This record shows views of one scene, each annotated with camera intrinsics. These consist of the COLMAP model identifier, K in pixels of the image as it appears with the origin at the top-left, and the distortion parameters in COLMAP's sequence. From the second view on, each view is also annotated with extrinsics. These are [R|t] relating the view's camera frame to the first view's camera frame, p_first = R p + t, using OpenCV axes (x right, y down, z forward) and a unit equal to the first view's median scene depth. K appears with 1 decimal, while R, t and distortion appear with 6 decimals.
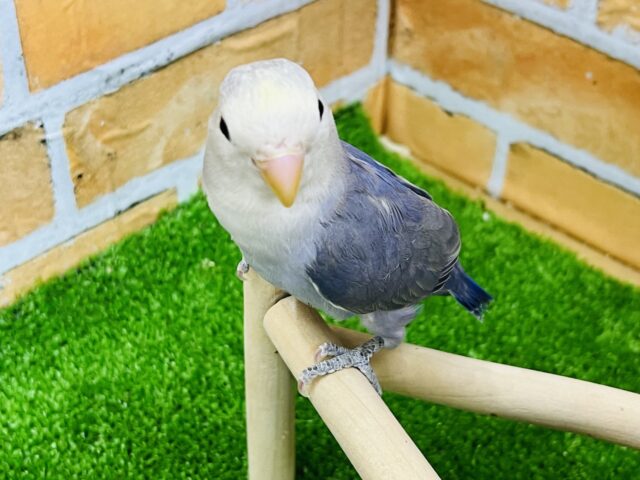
lens RADIAL K [[1092.0, 0, 334.6], [0, 1092.0, 209.4], [0, 0, 1]] dist [0.190638, -1.029904]
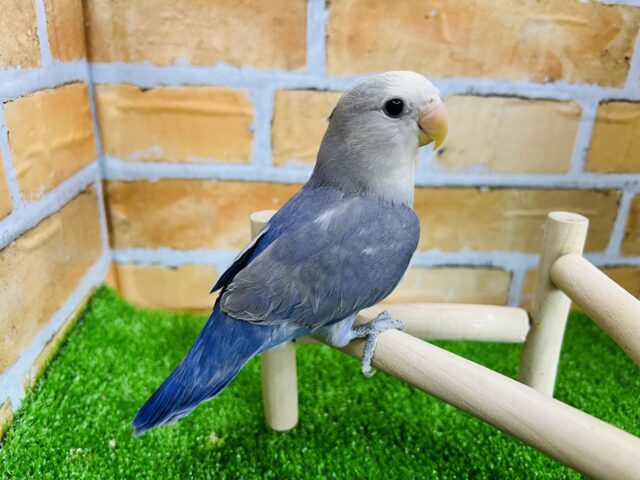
lens RADIAL K [[499.9, 0, 317.9], [0, 499.9, 238.4], [0, 0, 1]] dist [-0.030763, -0.013274]
pose [[0.672384, -0.269593, 0.689362, -0.227741], [0.427736, 0.901592, -0.064610, -0.003234], [-0.604104, 0.338308, 0.721530, 0.480785]]
